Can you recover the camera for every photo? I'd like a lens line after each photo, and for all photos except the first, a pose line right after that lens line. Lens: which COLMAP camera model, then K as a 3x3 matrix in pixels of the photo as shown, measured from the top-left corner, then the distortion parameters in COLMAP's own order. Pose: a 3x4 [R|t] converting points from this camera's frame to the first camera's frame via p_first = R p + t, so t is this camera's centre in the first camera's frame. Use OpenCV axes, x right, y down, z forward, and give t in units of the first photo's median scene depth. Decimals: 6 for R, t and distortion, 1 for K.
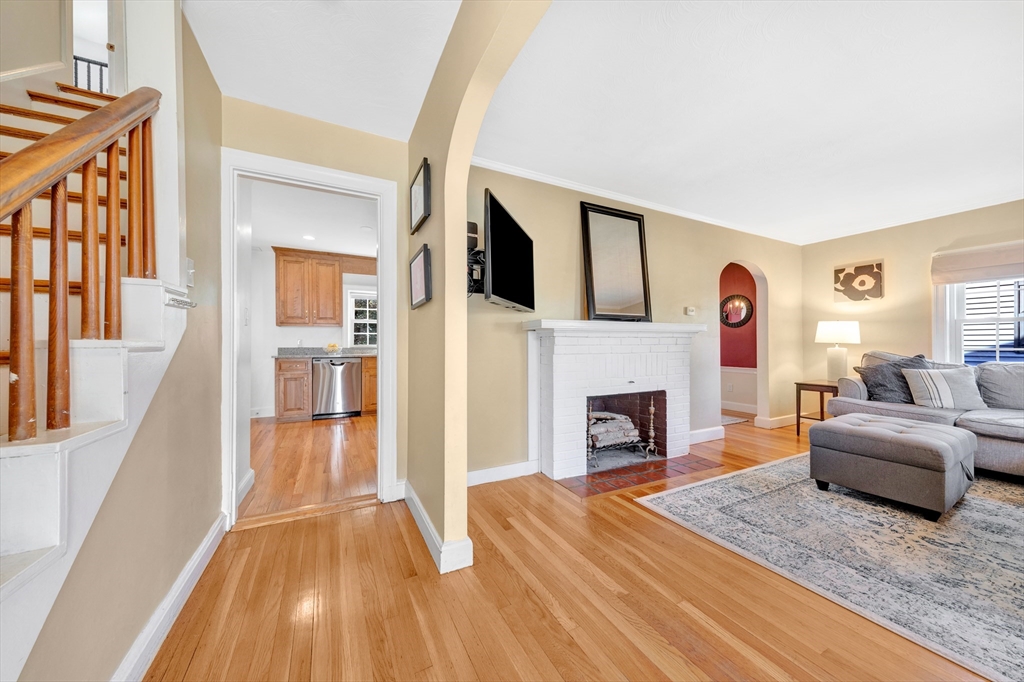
lens RADIAL K [[349.7, 0, 510.0], [0, 349.7, 342.3], [0, 0, 1]] dist [0.024795, -0.003386]
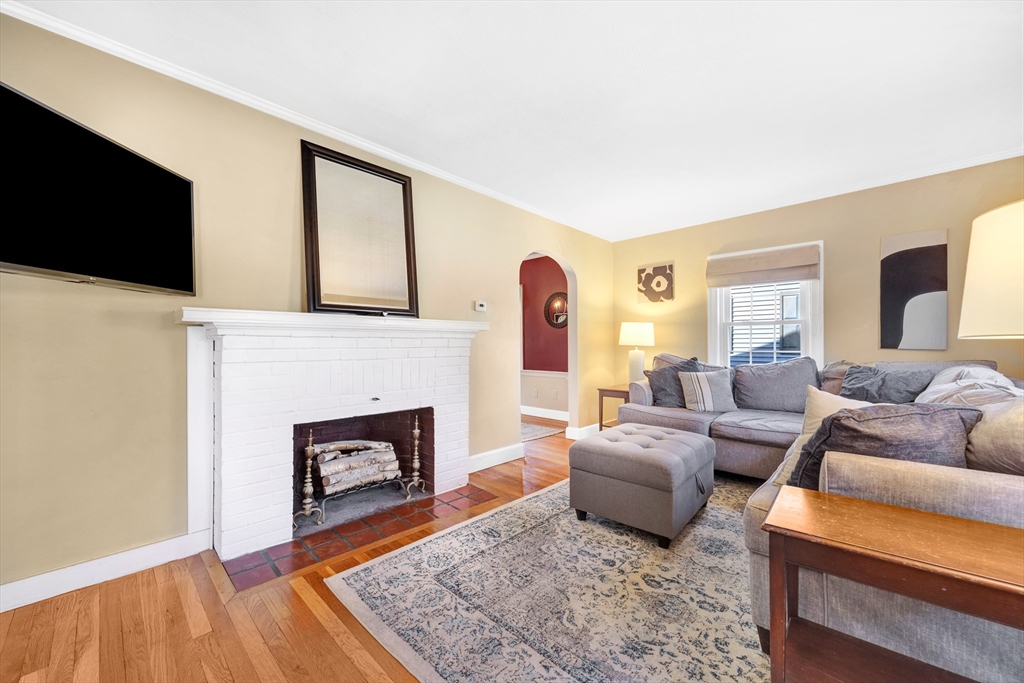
lens RADIAL K [[395.4, 0, 506.3], [0, 395.4, 342.2], [0, 0, 1]] dist [0.008606, -0.000127]
pose [[0.950257, 0.003959, 0.311442, 0.324670], [-0.003203, 0.999991, -0.002939, -0.002761], [-0.311450, 0.001795, 0.950261, 0.127394]]
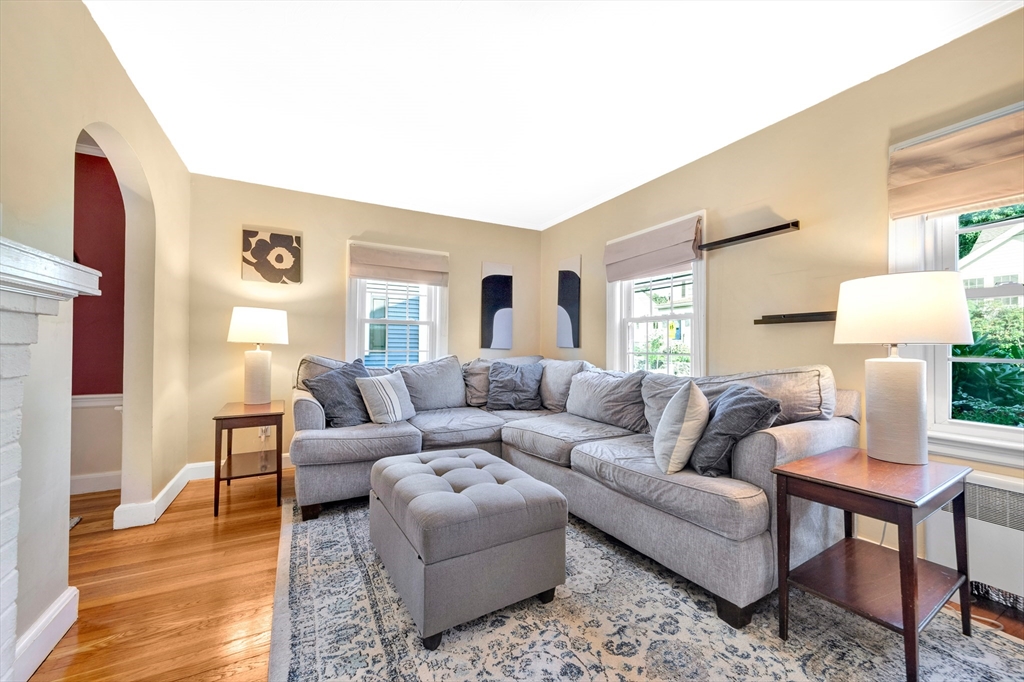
lens RADIAL K [[395.4, 0, 506.3], [0, 395.4, 341.7], [0, 0, 1]] dist [0.008606, -0.000127]
pose [[-0.011213, 0.013400, 0.999847, 0.257736], [-0.014773, 0.999799, -0.013565, 0.003289], [-0.999828, -0.014923, -0.011013, 0.717508]]
